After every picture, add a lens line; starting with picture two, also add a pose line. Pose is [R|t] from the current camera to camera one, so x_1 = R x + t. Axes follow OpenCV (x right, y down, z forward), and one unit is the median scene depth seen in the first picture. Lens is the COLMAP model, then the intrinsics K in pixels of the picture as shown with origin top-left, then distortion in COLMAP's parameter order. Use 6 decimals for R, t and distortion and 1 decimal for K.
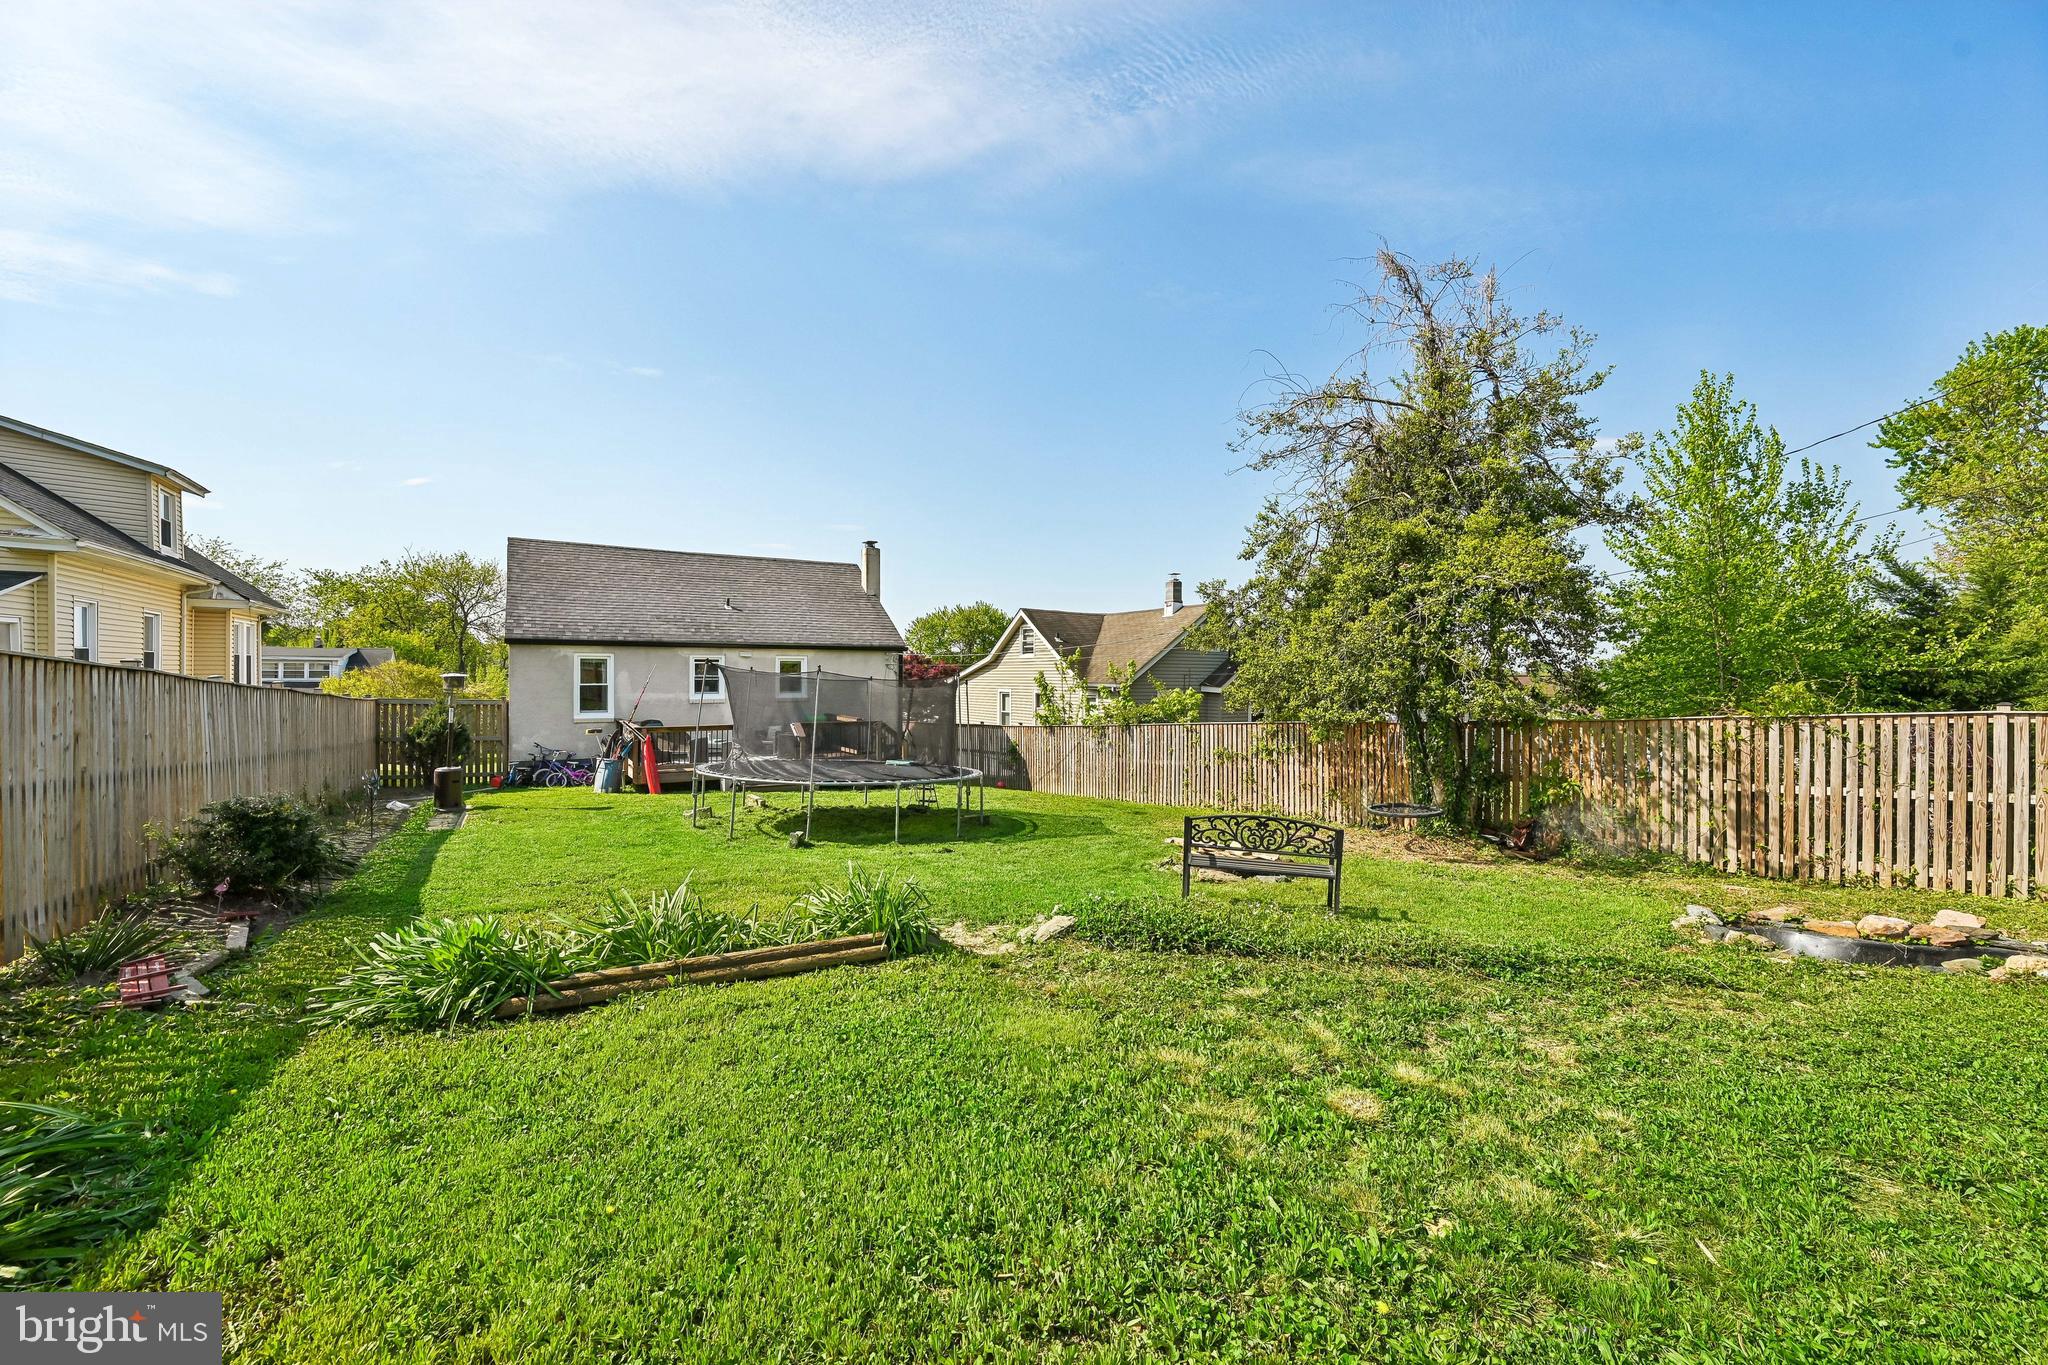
lens RADIAL K [[816.6, 0, 1041.8], [0, 816.6, 678.7], [0, 0, 1]] dist [-0.001996, -0.000154]
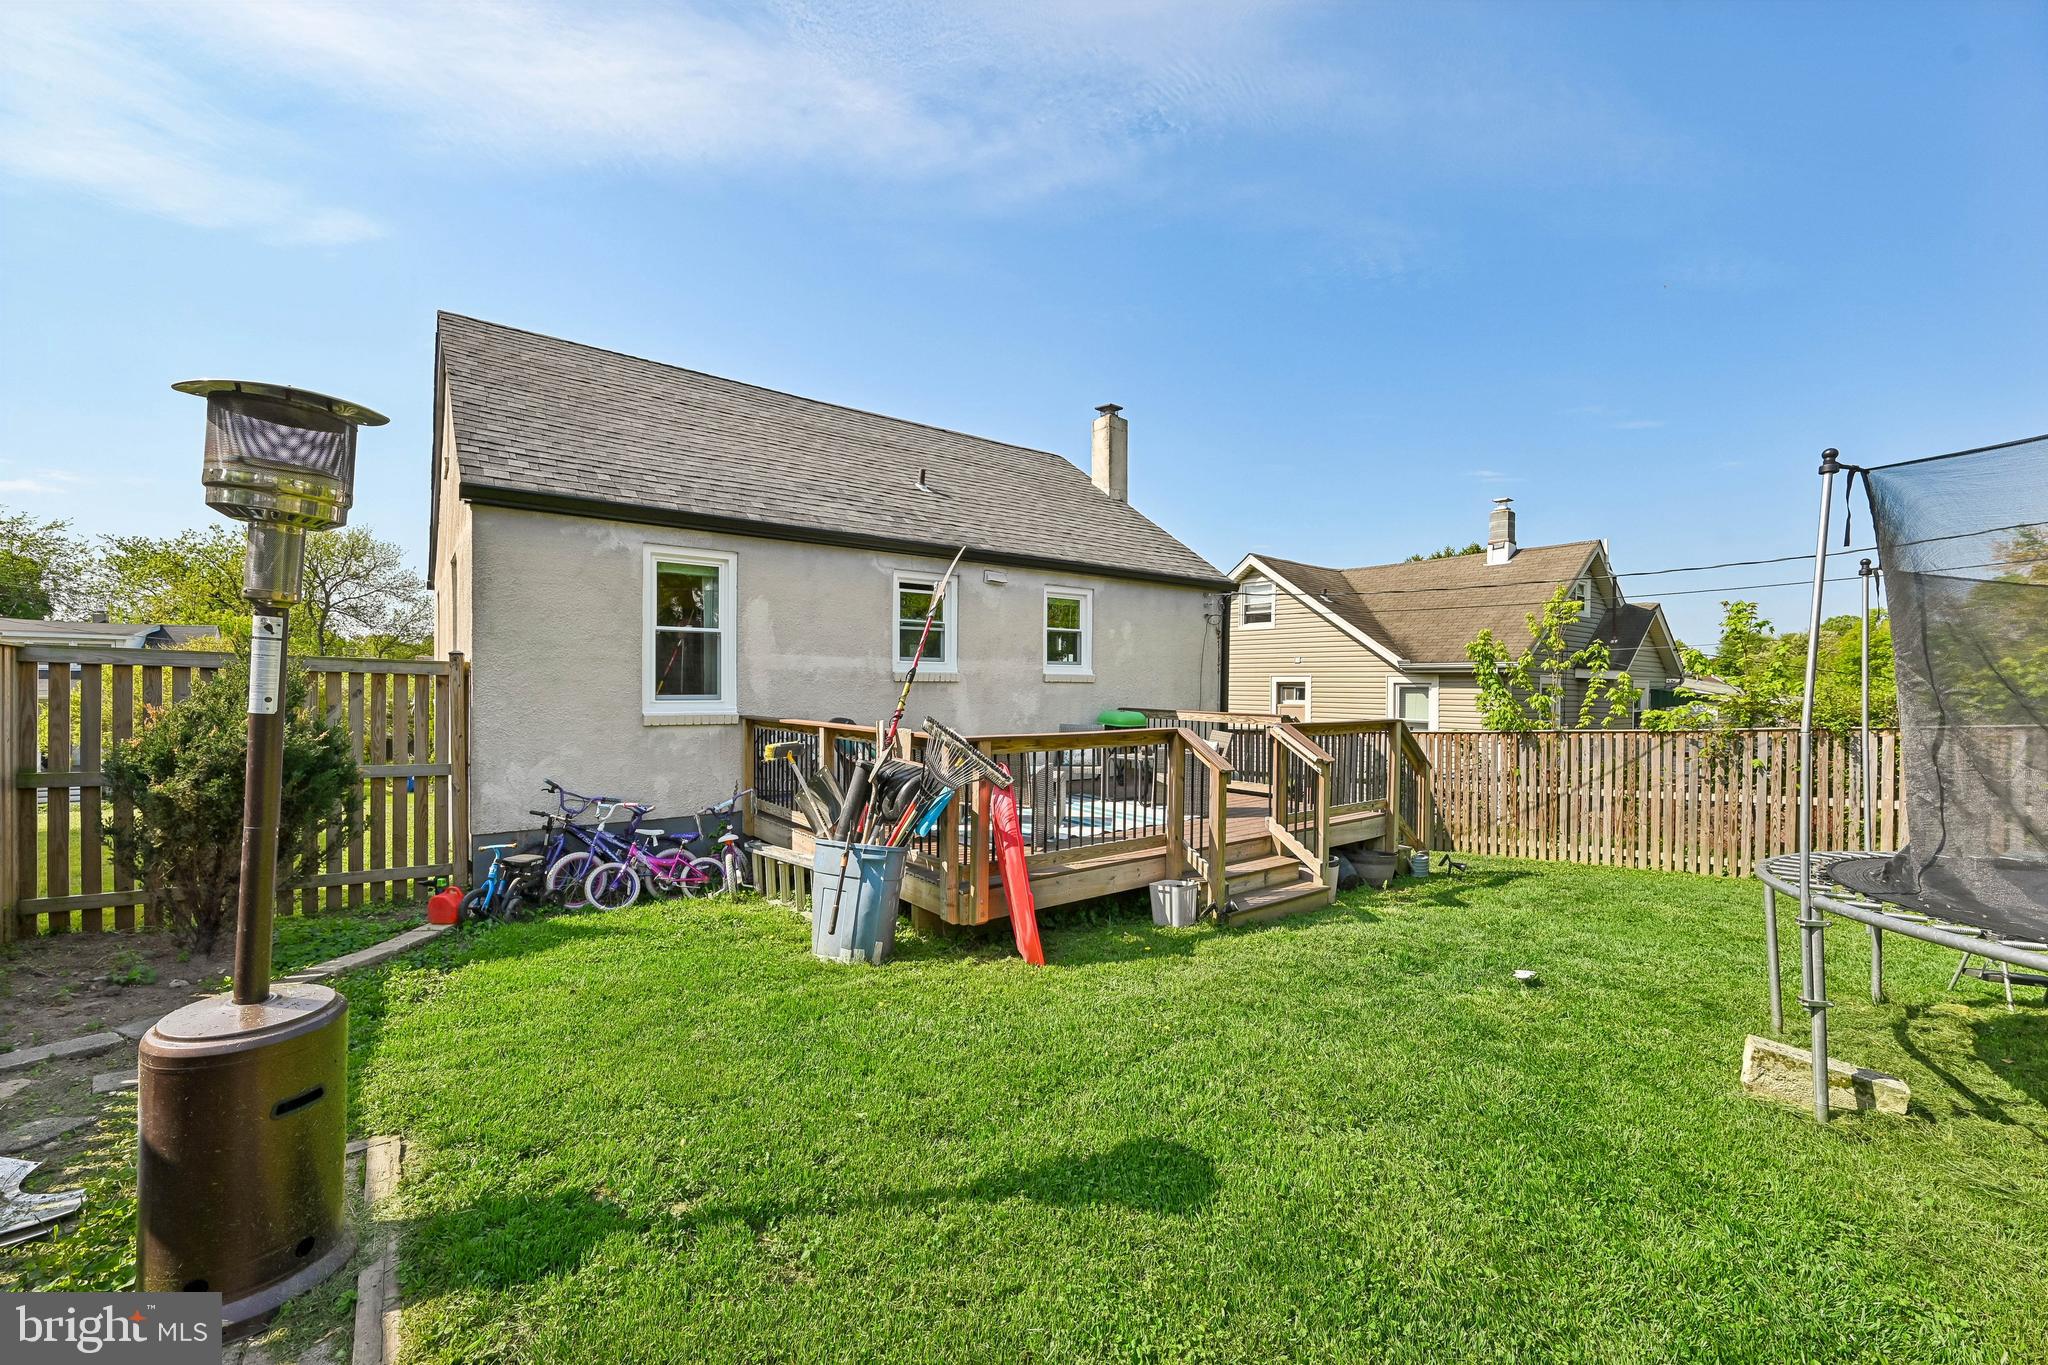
lens RADIAL K [[809.3, 0, 1033.8], [0, 809.3, 691.0], [0, 0, 1]] dist [-0.001141, -0.000194]
pose [[0.994584, 0.002371, 0.103905, -0.462408], [-0.002912, 0.999983, 0.005051, 0.037735], [-0.103891, -0.005326, 0.994574, 0.646891]]
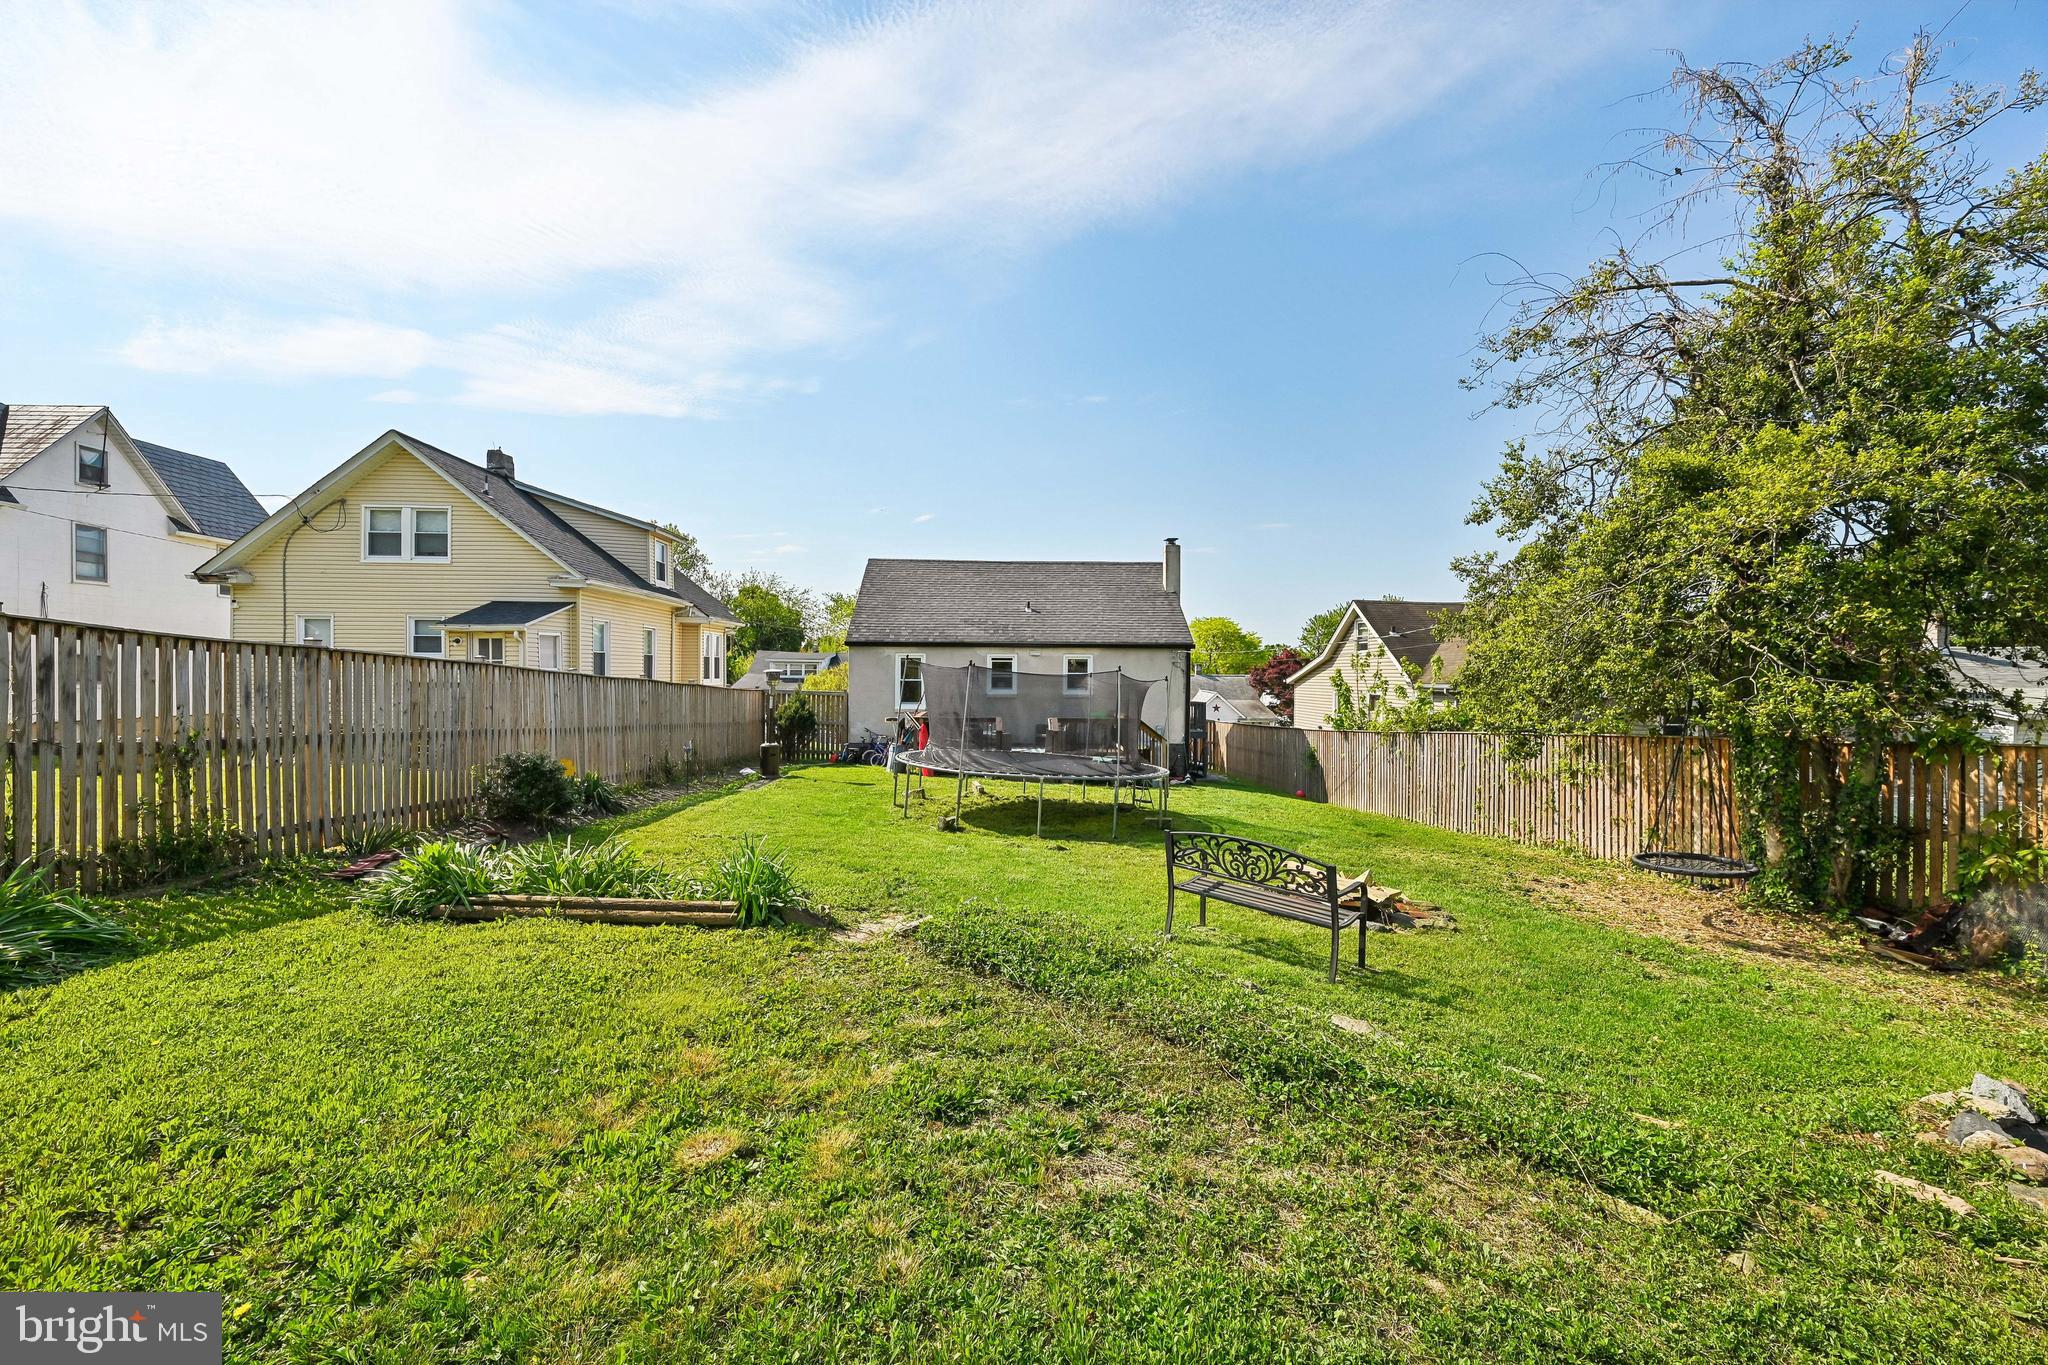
lens RADIAL K [[820.1, 0, 1032.4], [0, 820.1, 682.5], [0, 0, 1]] dist [-0.002235, -0.000288]
pose [[0.868689, 0.007933, -0.495295, 0.198976], [-0.006360, 0.999968, 0.004861, 0.004143], [0.495318, -0.001072, 0.868711, 0.075129]]
